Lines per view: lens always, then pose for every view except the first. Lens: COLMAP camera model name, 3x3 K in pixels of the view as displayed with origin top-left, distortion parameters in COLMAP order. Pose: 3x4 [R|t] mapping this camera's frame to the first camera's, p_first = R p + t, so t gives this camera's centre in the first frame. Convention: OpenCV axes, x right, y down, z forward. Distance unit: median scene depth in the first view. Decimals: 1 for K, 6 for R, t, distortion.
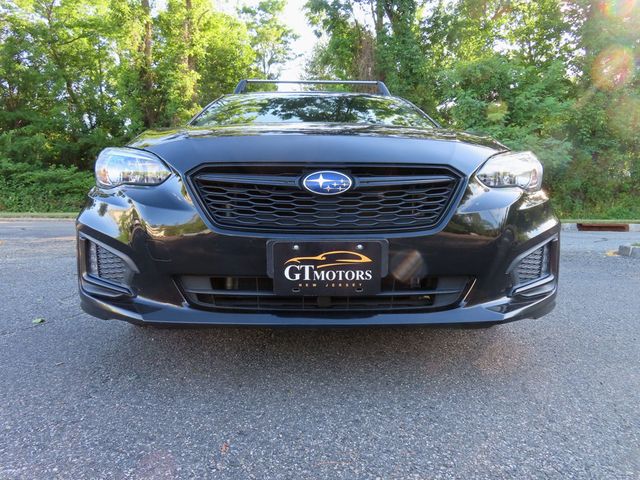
lens RADIAL K [[459.4, 0, 322.4], [0, 459.4, 236.8], [0, 0, 1]] dist [-0.009181, 0.000945]
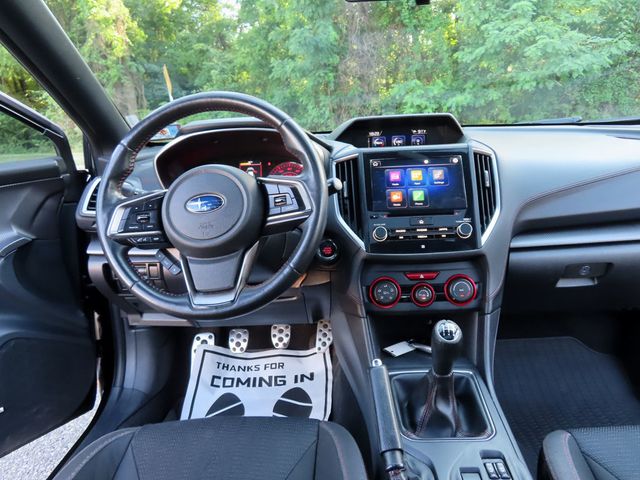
lens RADIAL K [[459.4, 0, 317.6], [0, 459.4, 240.2], [0, 0, 1]] dist [-0.009181, 0.000945]
pose [[0.995827, -0.059267, 0.069397, -0.393305], [0.045273, 0.981083, 0.188219, -0.509176], [-0.079240, -0.184292, 0.979672, 2.599834]]
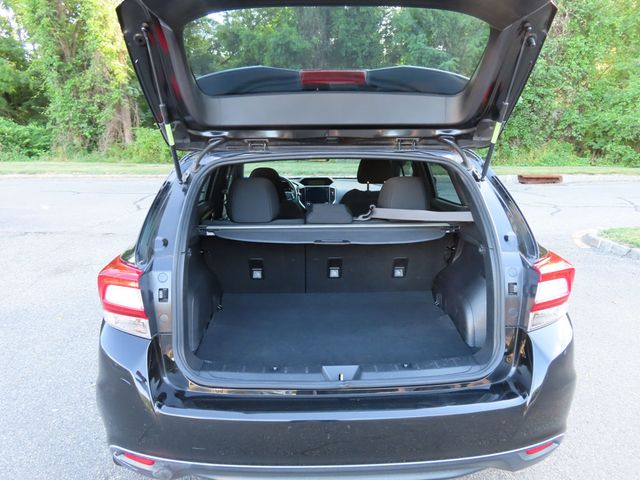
lens RADIAL K [[459.4, 0, 326.2], [0, 459.4, 240.9], [0, 0, 1]] dist [-0.009181, 0.000945]
pose [[0.986260, -0.040421, 0.160180, -0.647978], [0.013190, 0.985776, 0.167548, -0.668421], [-0.164674, -0.163133, 0.972764, 0.134092]]
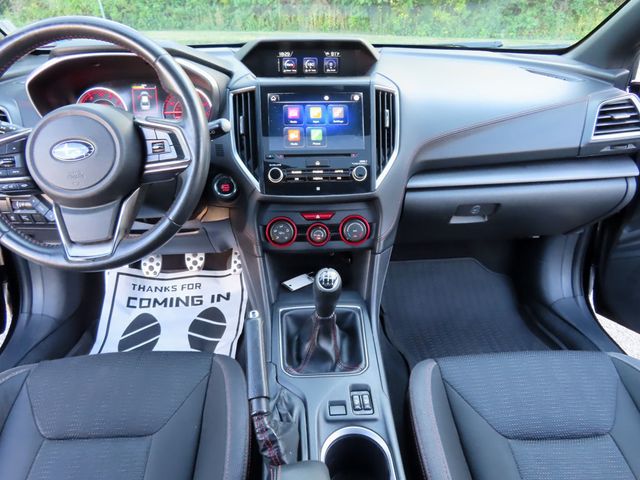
lens RADIAL K [[459.4, 0, 319.5], [0, 459.4, 241.7], [0, 0, 1]] dist [-0.009181, 0.000945]
pose [[0.982989, -0.074617, 0.167825, -0.309686], [-0.000601, 0.912443, 0.409204, -0.571353], [-0.183665, -0.402344, 0.896876, 2.609665]]
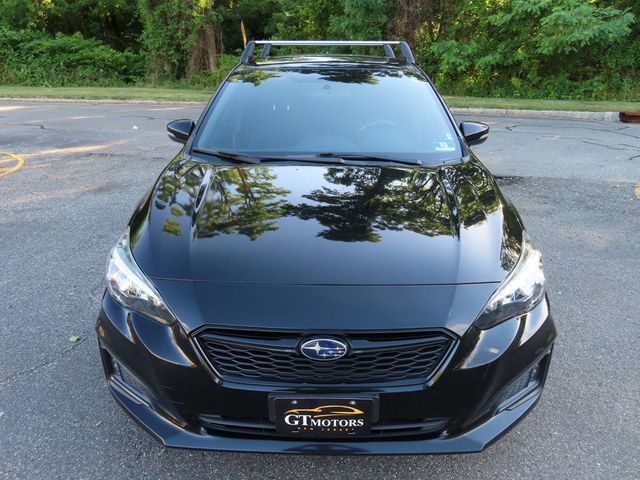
lens RADIAL K [[459.4, 0, 321.3], [0, 459.4, 244.6], [0, 0, 1]] dist [-0.009181, 0.000945]
pose [[0.998531, 0.019784, -0.050450, 0.053156], [-0.003002, 0.949738, 0.313033, -0.668103], [0.054107, -0.312421, 0.948401, 0.081577]]
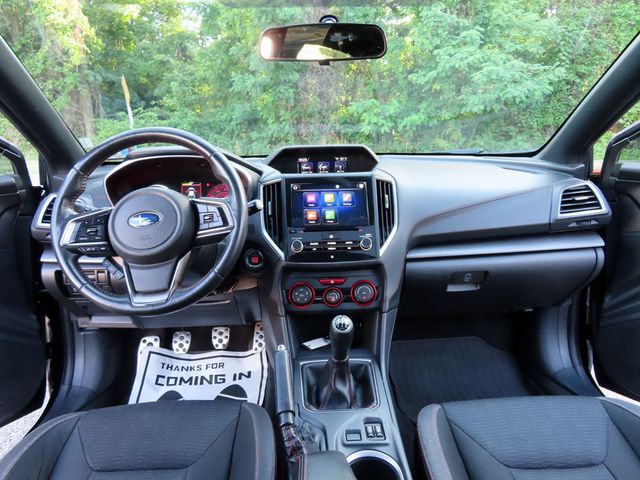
lens RADIAL K [[459.4, 0, 319.4], [0, 459.4, 238.1], [0, 0, 1]] dist [-0.009181, 0.000945]
pose [[0.986283, -0.046972, 0.158240, -0.342809], [0.021497, 0.987043, 0.159006, -0.529349], [-0.163659, -0.153424, 0.974514, 2.458425]]
